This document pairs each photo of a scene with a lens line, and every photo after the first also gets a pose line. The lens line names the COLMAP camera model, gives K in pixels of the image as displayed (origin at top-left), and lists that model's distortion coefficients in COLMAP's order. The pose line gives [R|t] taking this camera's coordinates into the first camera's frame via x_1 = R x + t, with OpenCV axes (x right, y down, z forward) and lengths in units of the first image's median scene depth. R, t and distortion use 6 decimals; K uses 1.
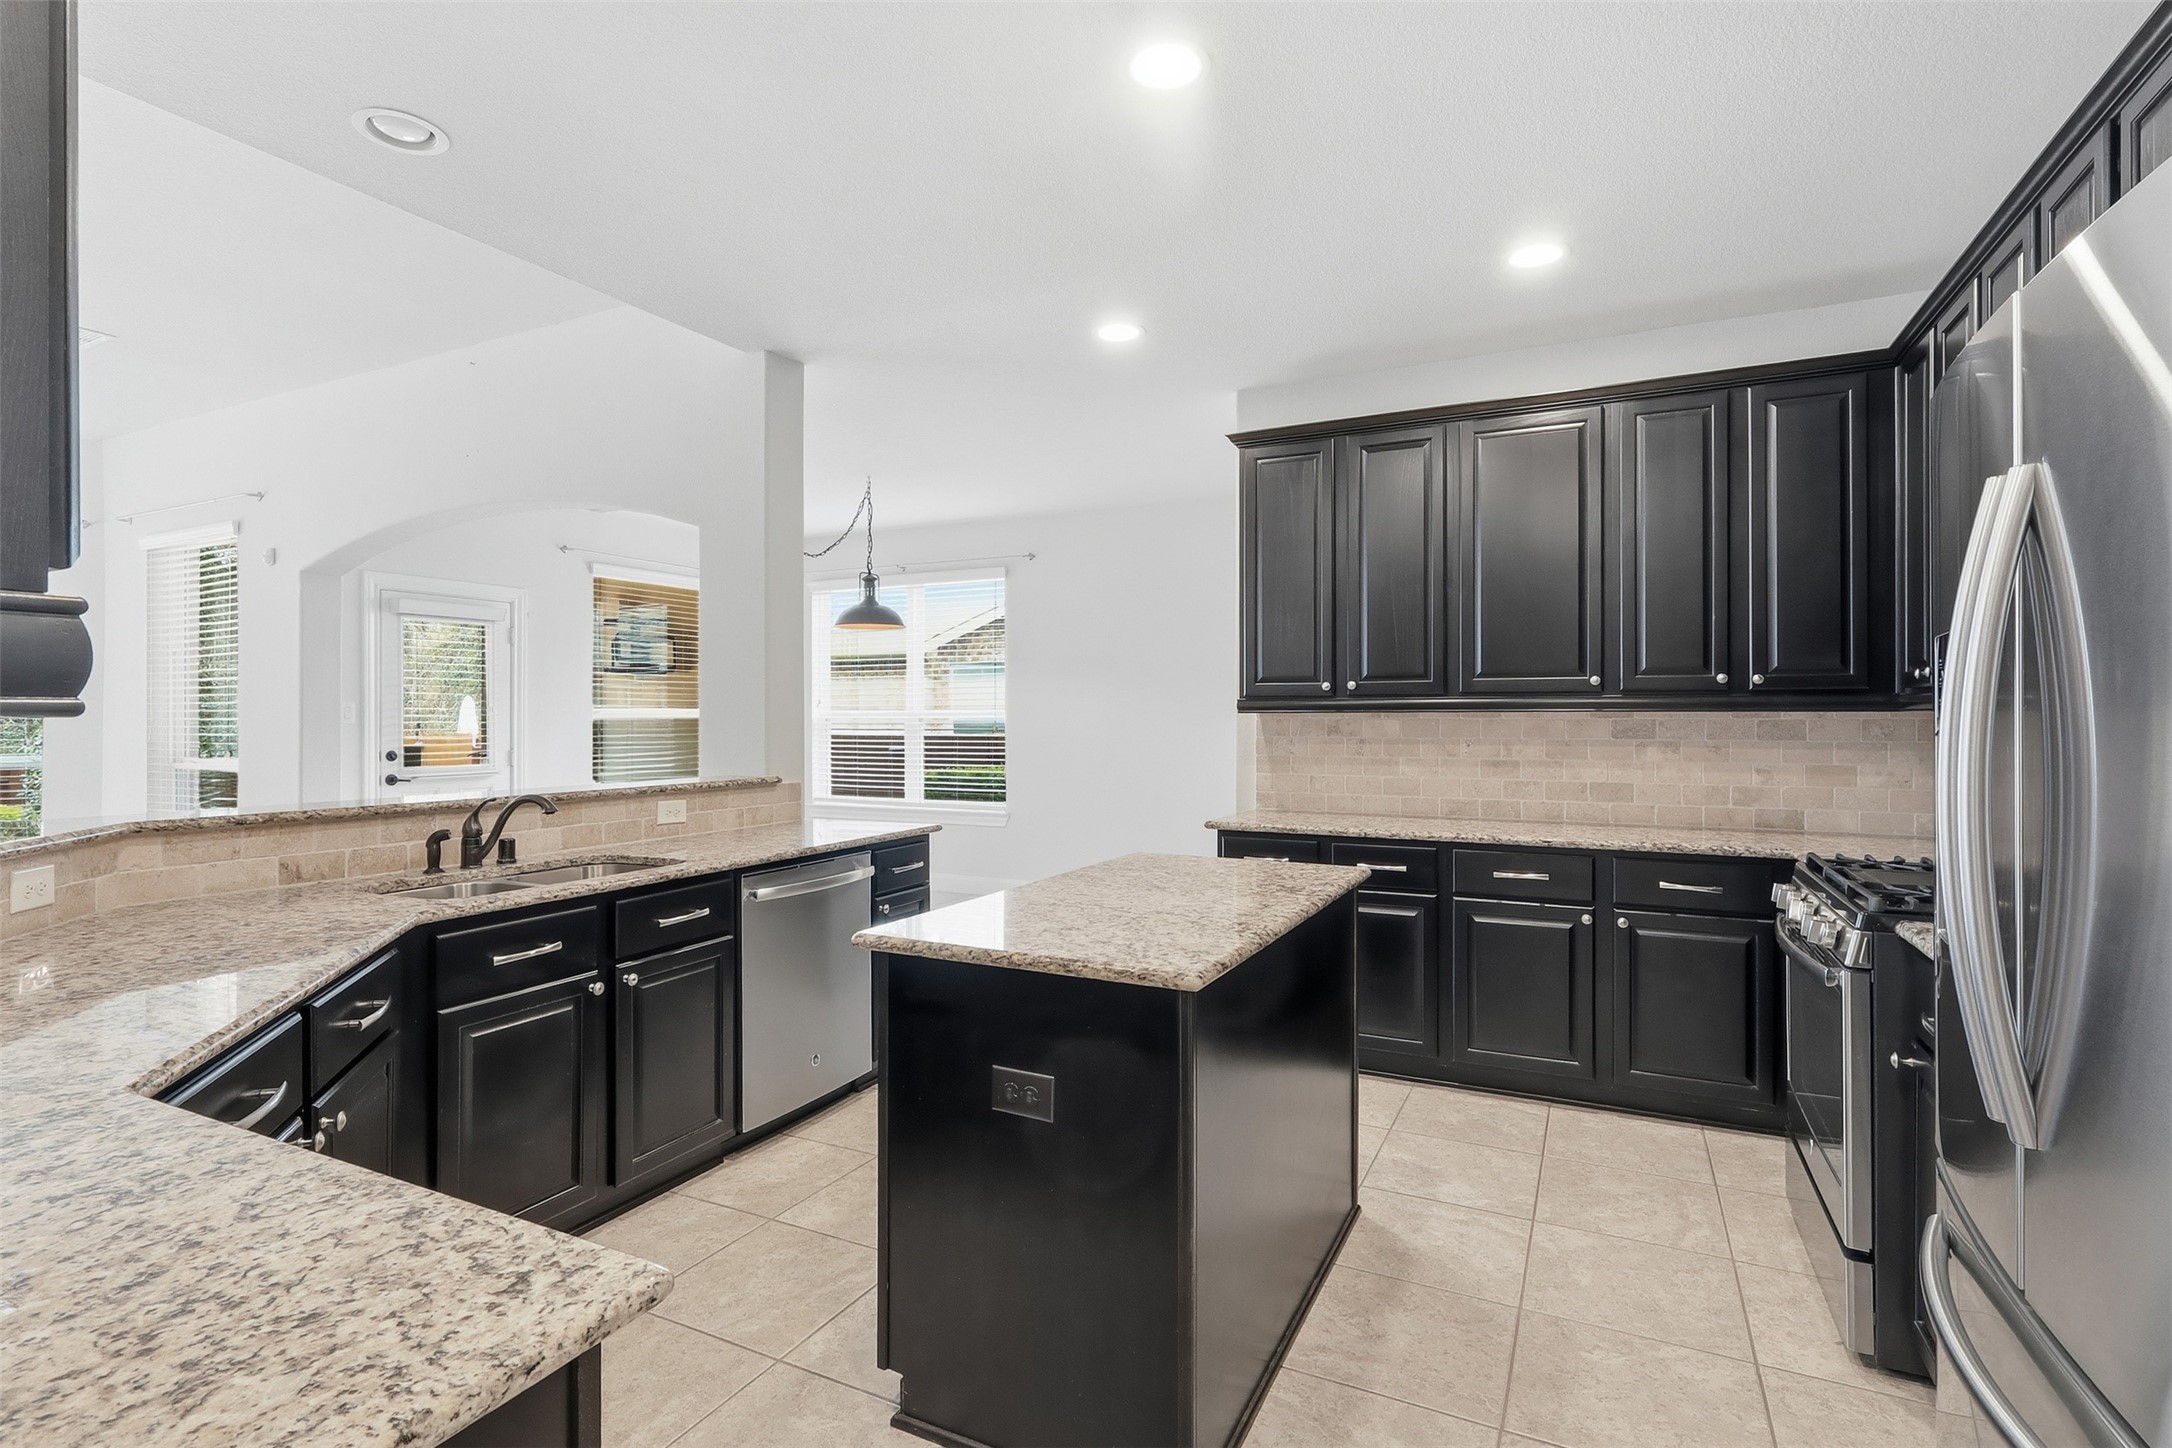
lens RADIAL K [[1036.8, 0, 1074.4], [0, 1036.8, 725.7], [0, 0, 1]] dist [-0.001166, 0.000584]
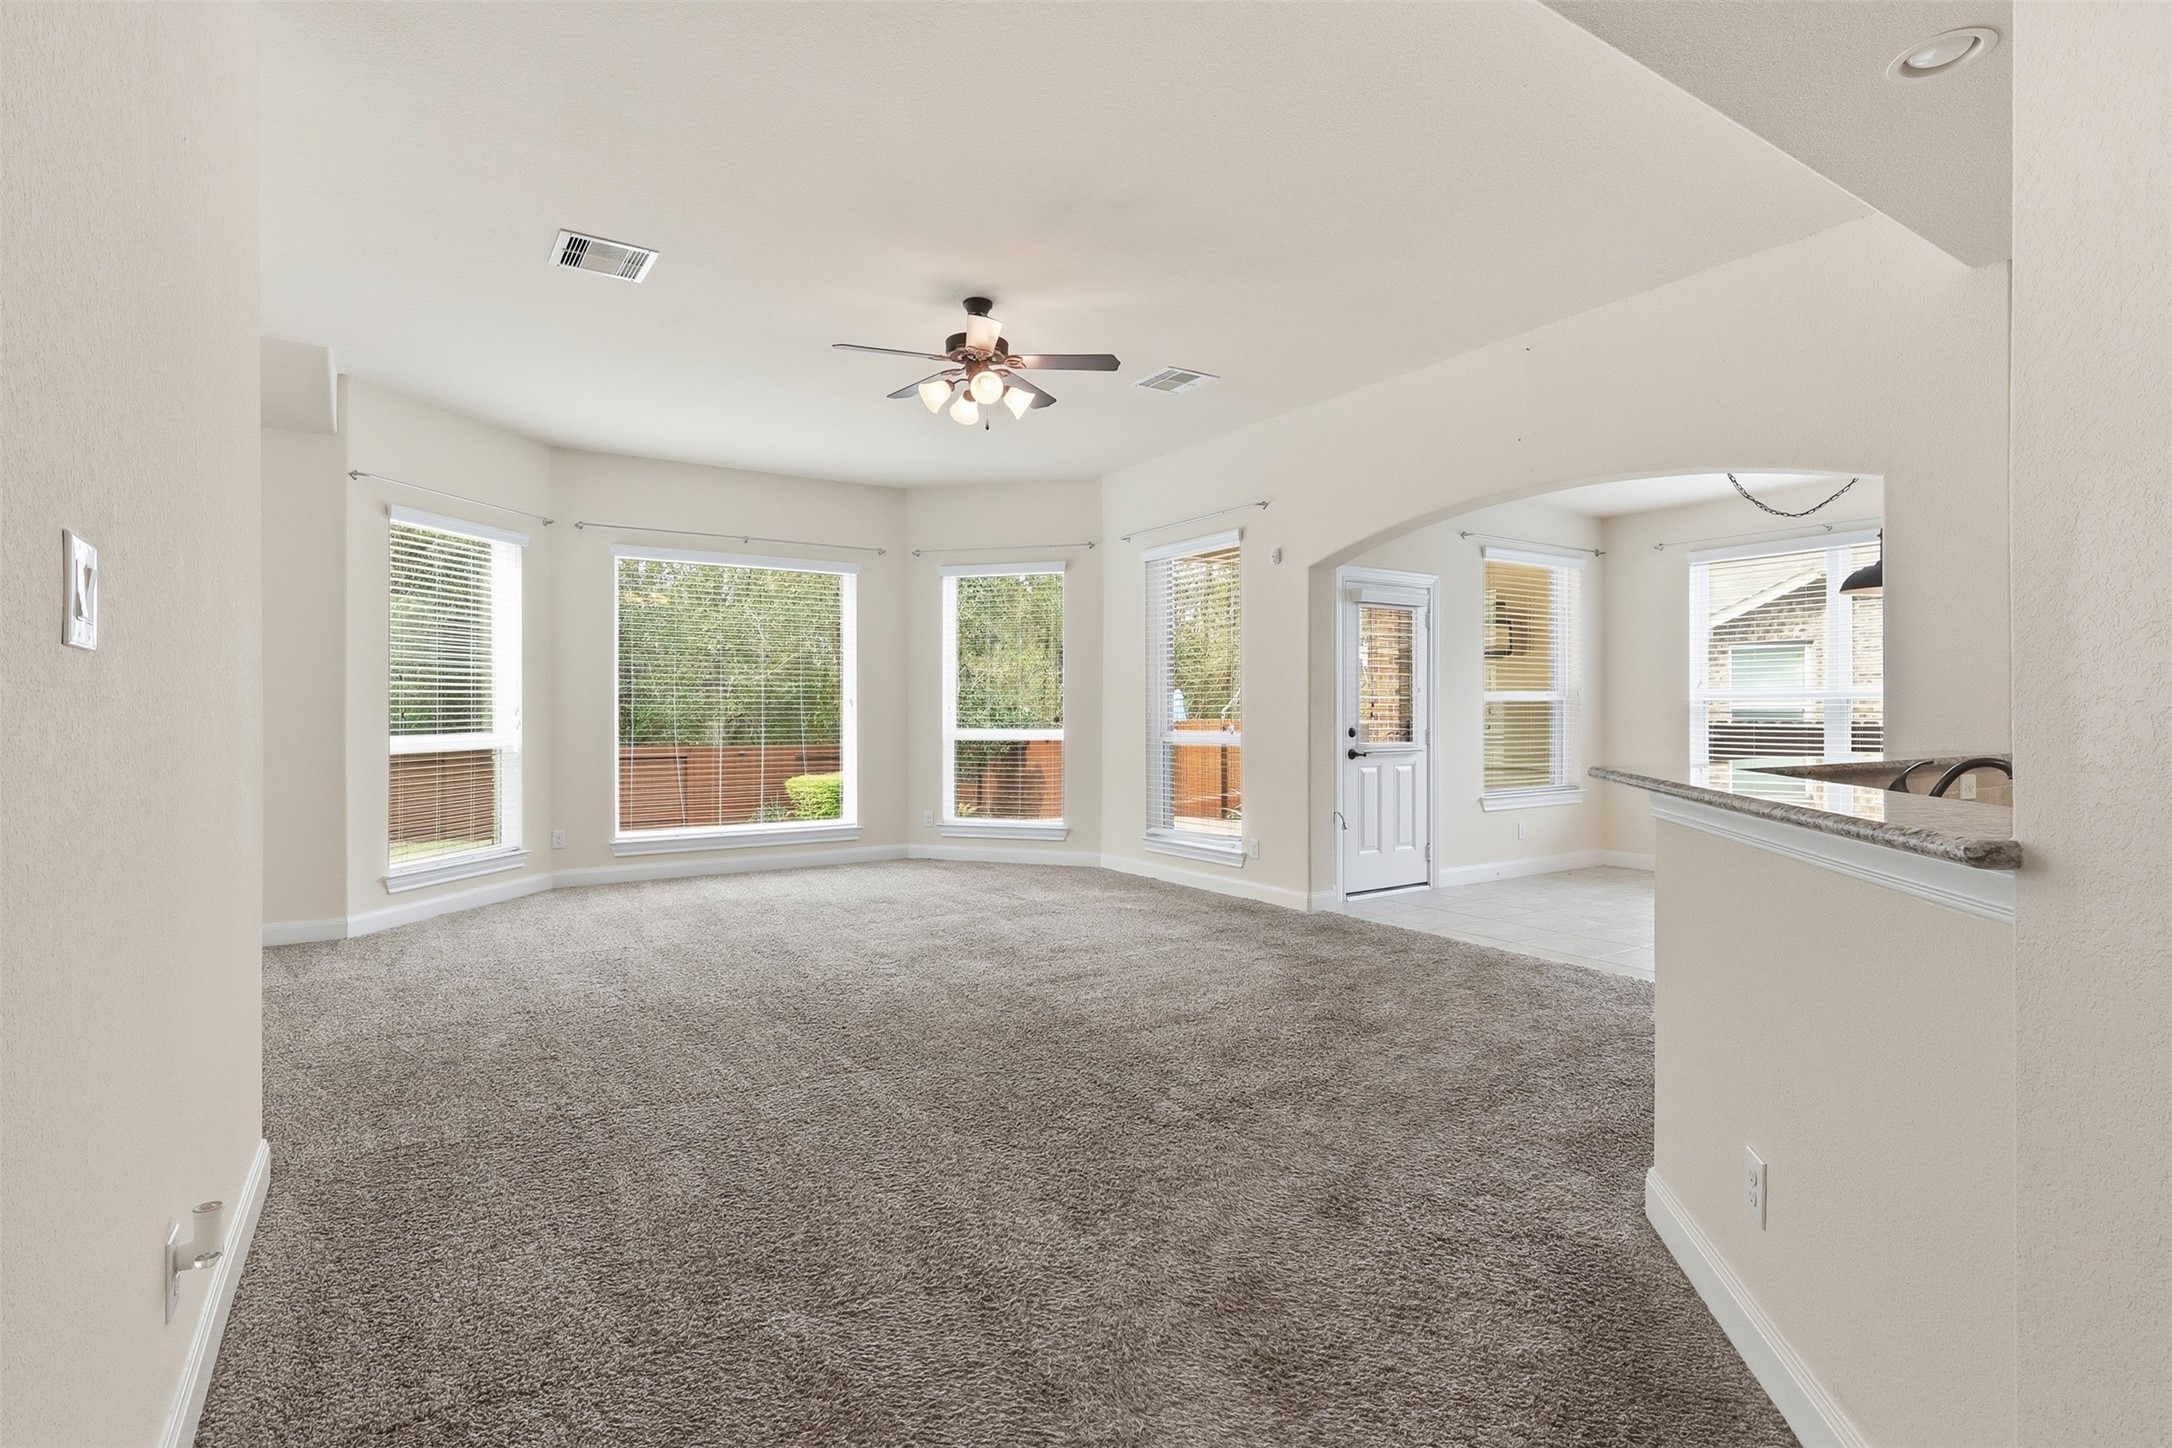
lens RADIAL K [[1036.8, 0, 1085.9], [0, 1036.8, 721.4], [0, 0, 1]] dist [-0.001166, 0.000584]
pose [[0.875641, 0.003823, -0.482947, -0.375724], [-0.003898, 0.999992, 0.000849, 0.017887], [0.482946, 0.001139, 0.875649, -0.099379]]
